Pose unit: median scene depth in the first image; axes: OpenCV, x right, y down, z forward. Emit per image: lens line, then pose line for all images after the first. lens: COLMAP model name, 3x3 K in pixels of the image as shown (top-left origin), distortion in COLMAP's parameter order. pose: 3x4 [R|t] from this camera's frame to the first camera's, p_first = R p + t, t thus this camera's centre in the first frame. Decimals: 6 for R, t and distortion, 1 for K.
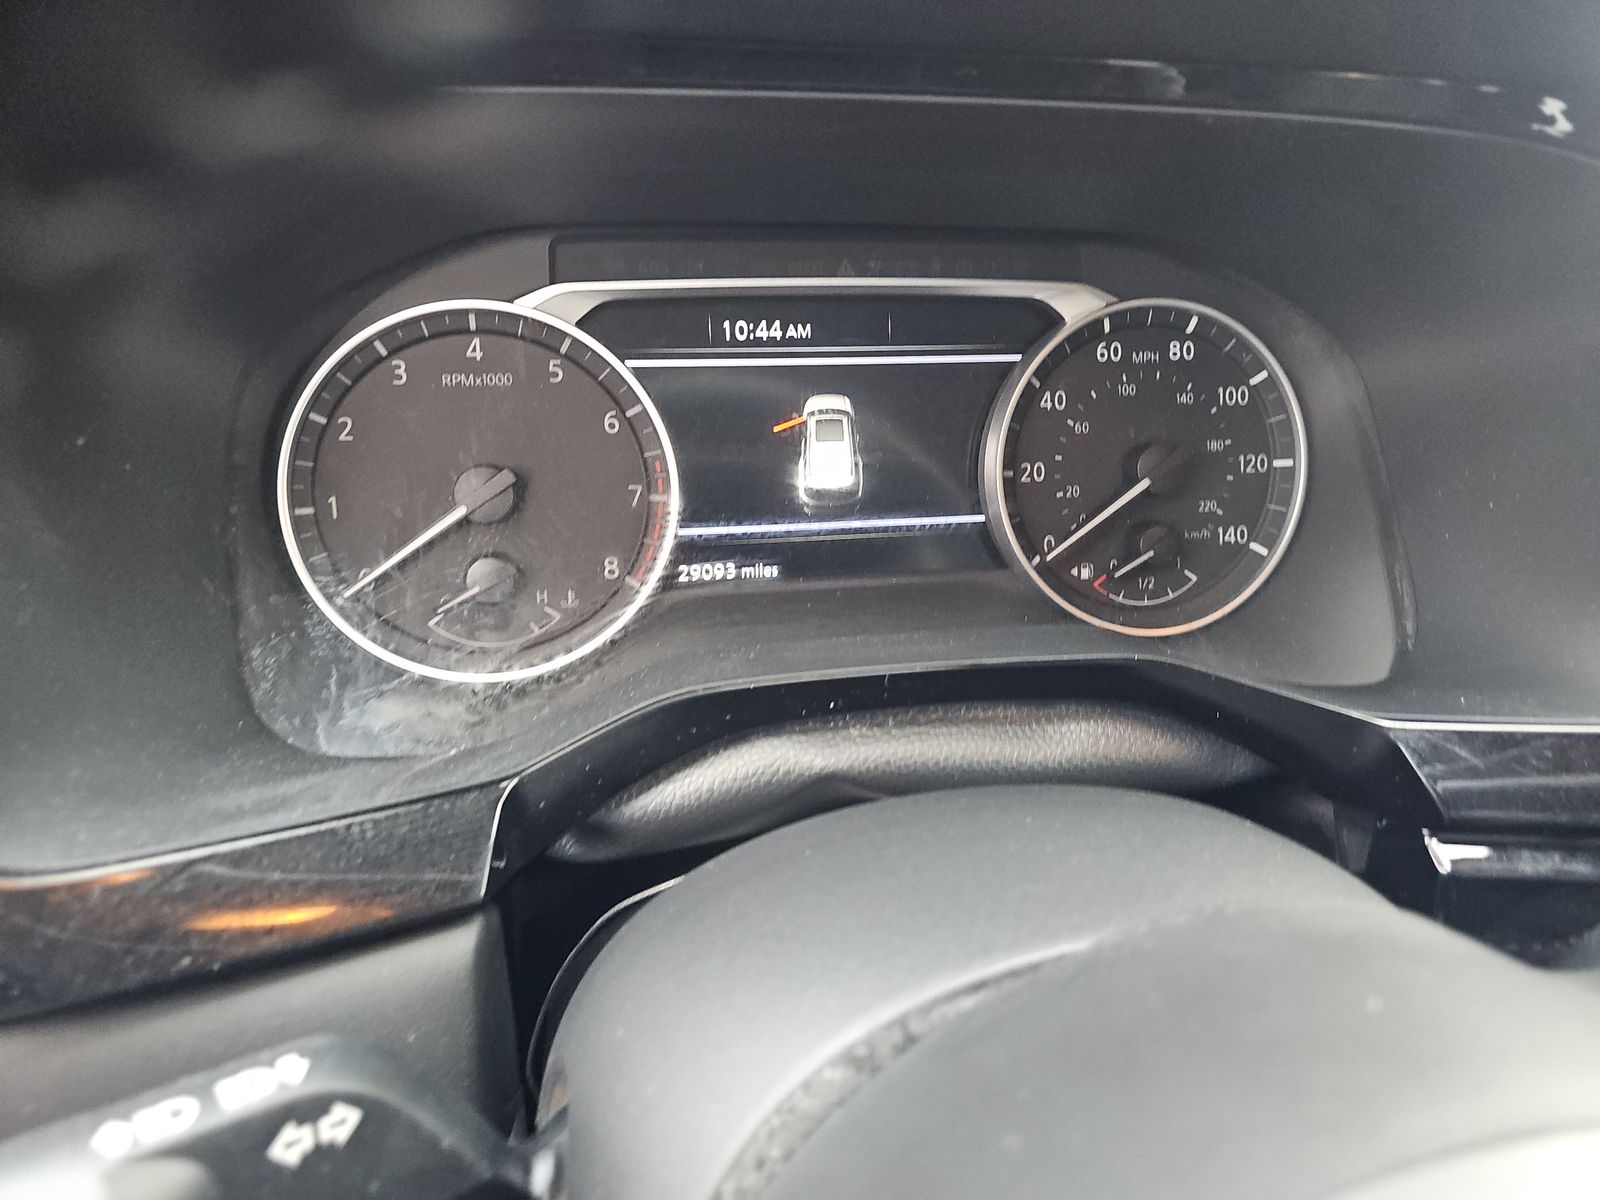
lens RADIAL K [[1060.6, 0, 805.1], [0, 1060.6, 596.4], [0, 0, 1]] dist [0.046981, -0.054786]
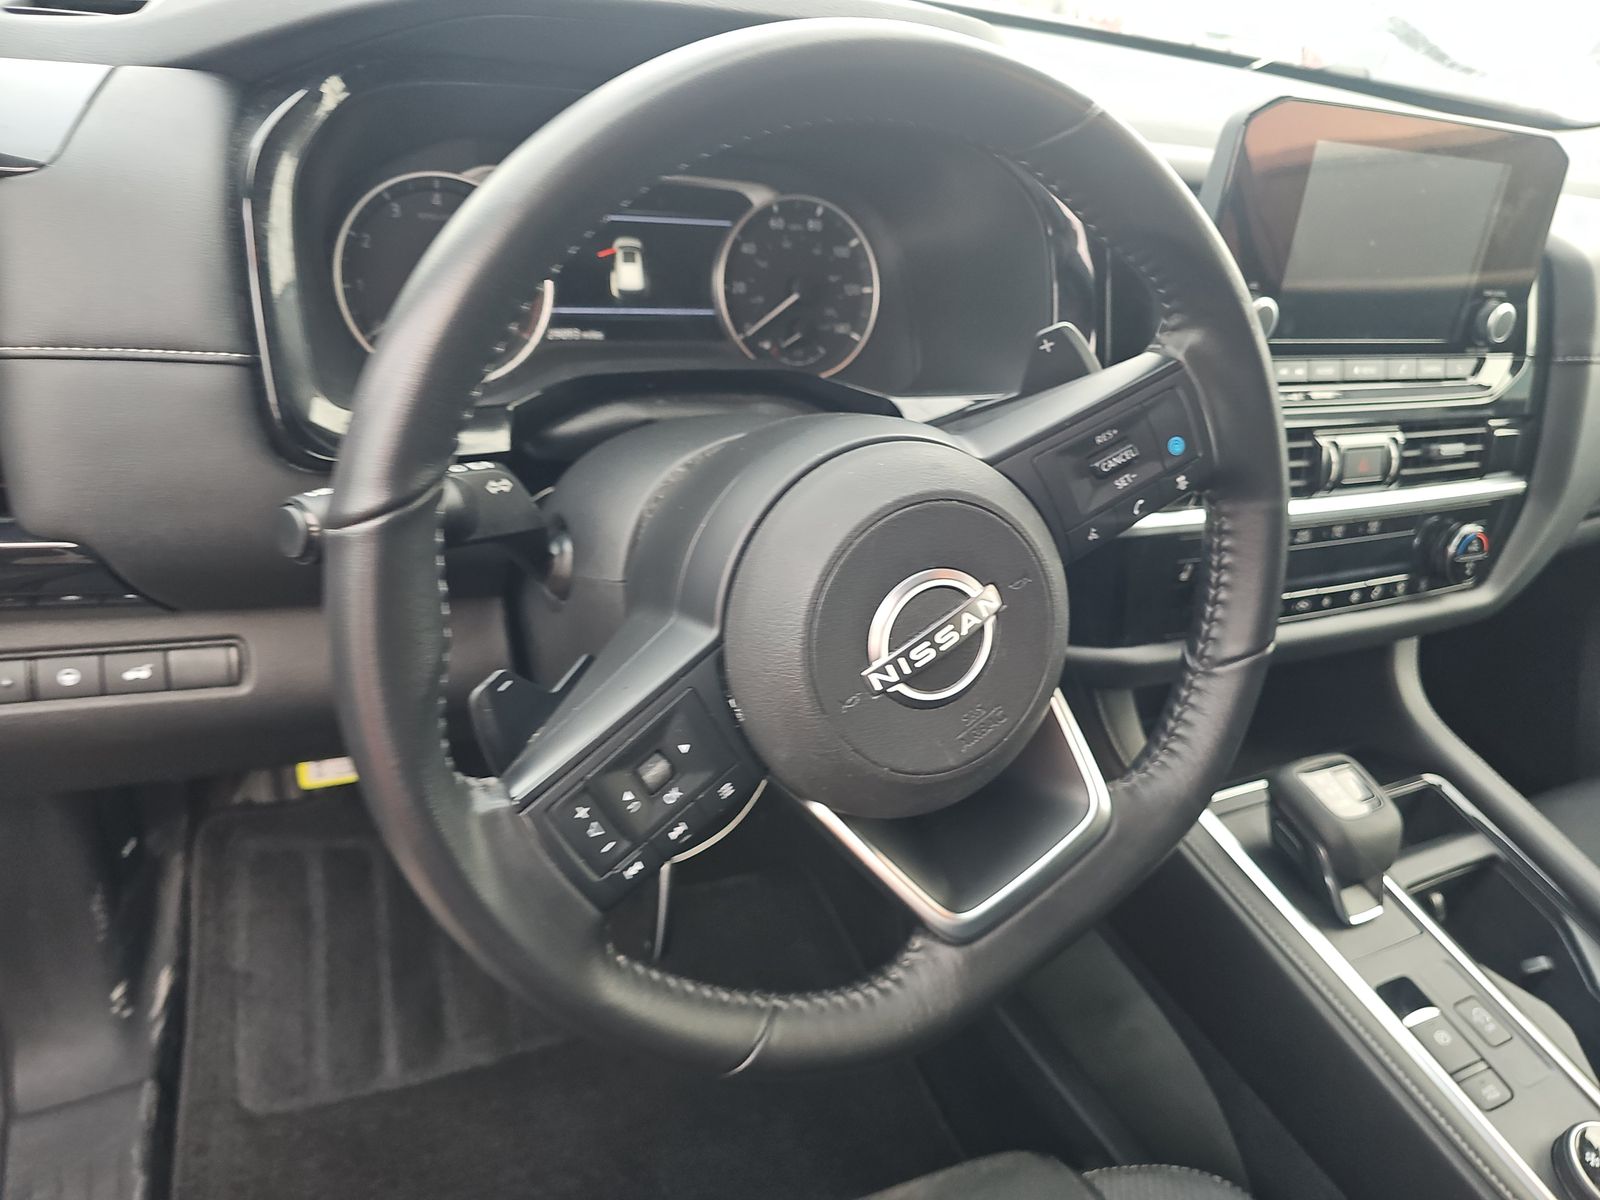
lens RADIAL K [[1060.6, 0, 805.1], [0, 1060.6, 596.4], [0, 0, 1]] dist [0.046981, -0.054786]
pose [[0.959711, -0.042639, 0.277735, -0.214527], [0.014966, 0.994773, 0.101007, 0.234053], [-0.280590, -0.092781, 0.955333, -0.861136]]
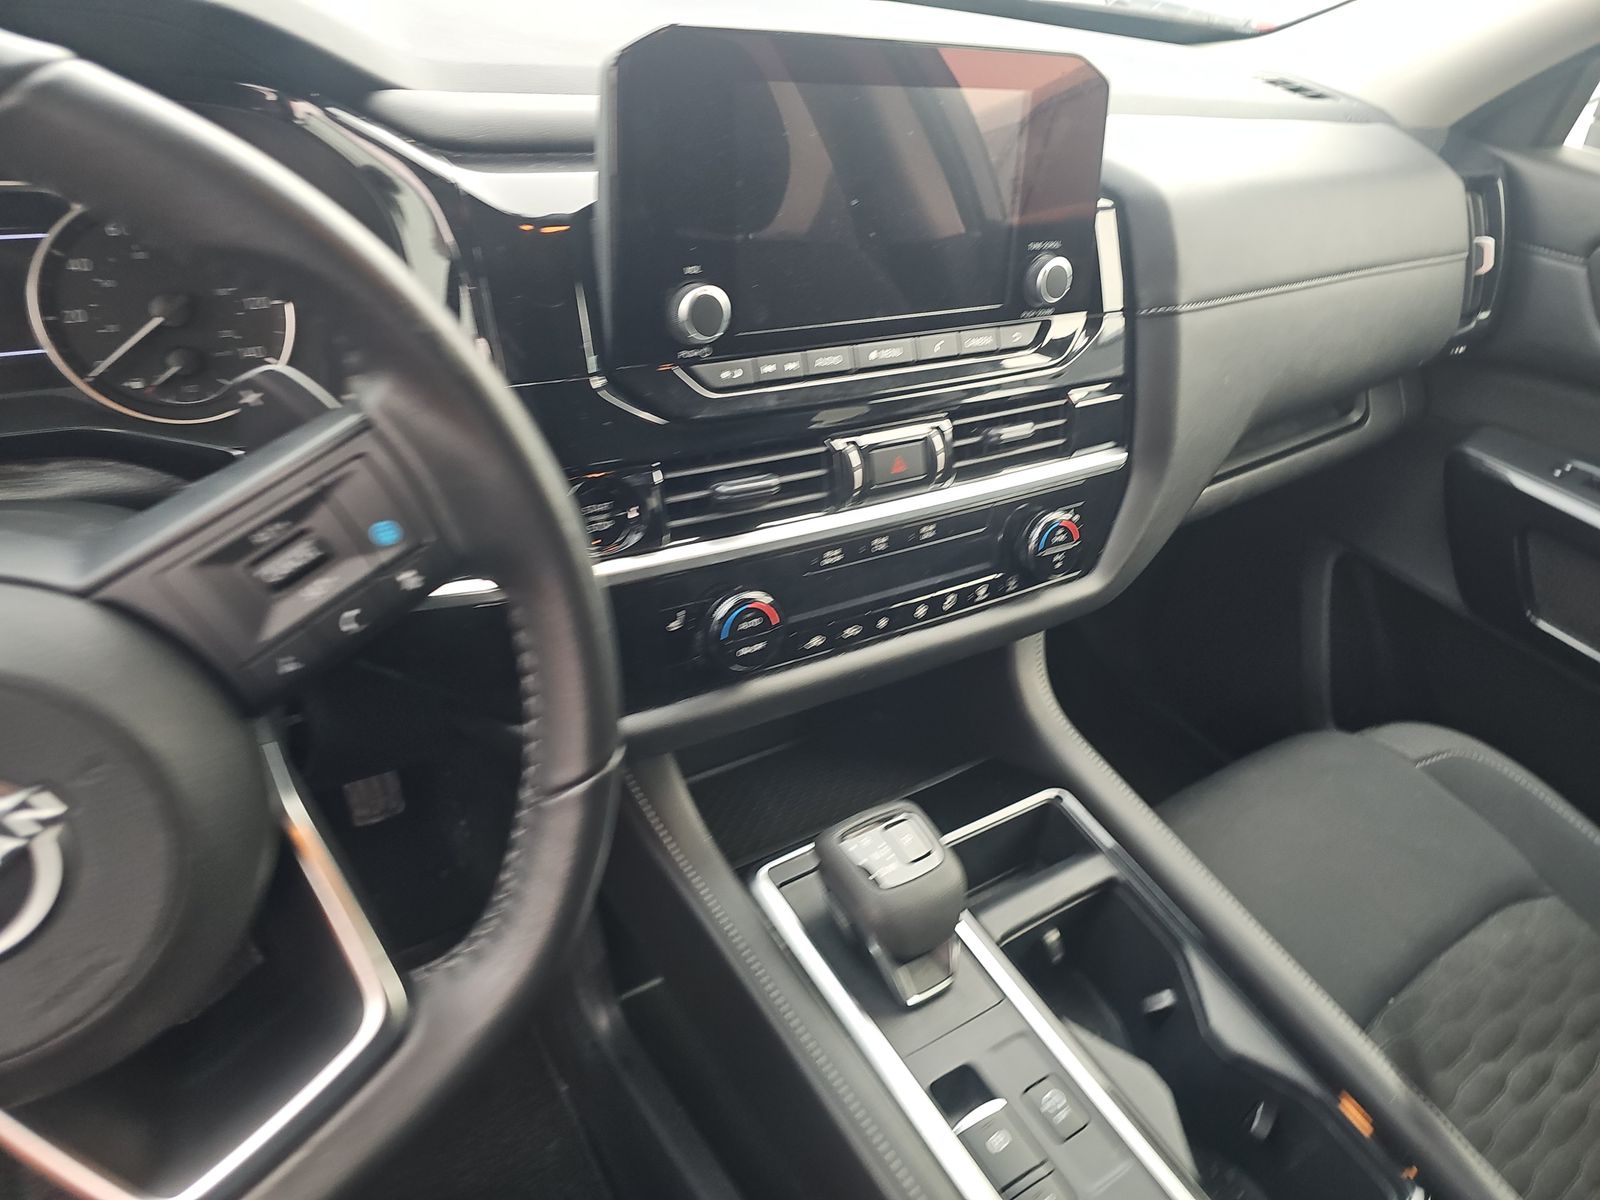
lens RADIAL K [[1060.6, 0, 805.1], [0, 1060.6, 596.4], [0, 0, 1]] dist [0.046981, -0.054786]
pose [[0.919939, -0.156215, 0.359596, 0.544984], [0.108611, 0.982838, 0.149107, 0.148237], [-0.376718, -0.098113, 0.921118, -0.752725]]
